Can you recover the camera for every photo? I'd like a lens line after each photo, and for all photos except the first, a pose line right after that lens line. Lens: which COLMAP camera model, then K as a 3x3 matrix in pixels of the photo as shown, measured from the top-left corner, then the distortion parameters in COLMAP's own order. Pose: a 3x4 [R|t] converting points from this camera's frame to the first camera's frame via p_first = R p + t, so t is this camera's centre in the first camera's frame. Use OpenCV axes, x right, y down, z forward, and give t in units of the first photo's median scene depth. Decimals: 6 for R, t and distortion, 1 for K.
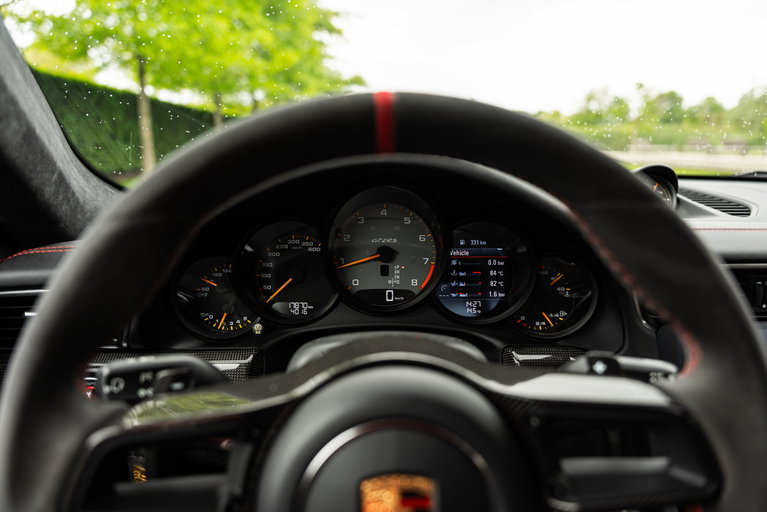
lens RADIAL K [[511.0, 0, 380.8], [0, 511.0, 253.0], [0, 0, 1]] dist [0.006972, -0.004273]
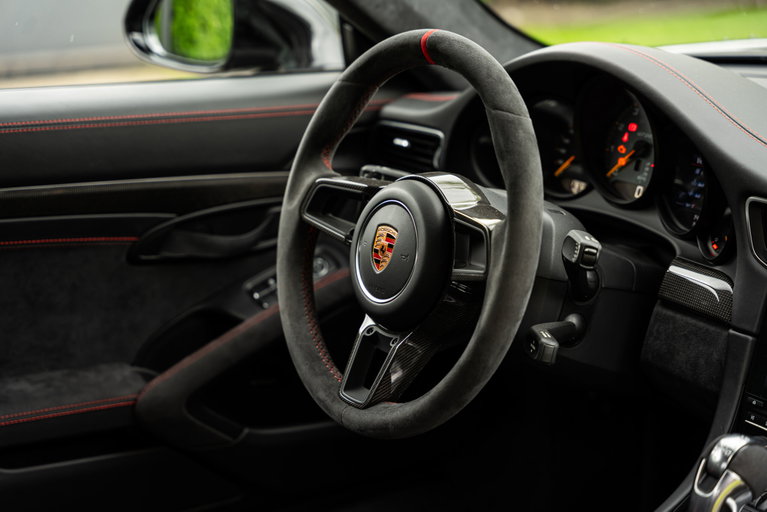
lens RADIAL K [[1495.9, 0, 384.1], [0, 1495.9, 255.8], [0, 0, 1]] dist [0.075425, 0.000000]
pose [[0.534641, 0.228265, -0.813667, 2.146382], [-0.183347, 0.971227, 0.151994, -0.146015], [0.824950, 0.067921, 0.561110, -1.007582]]
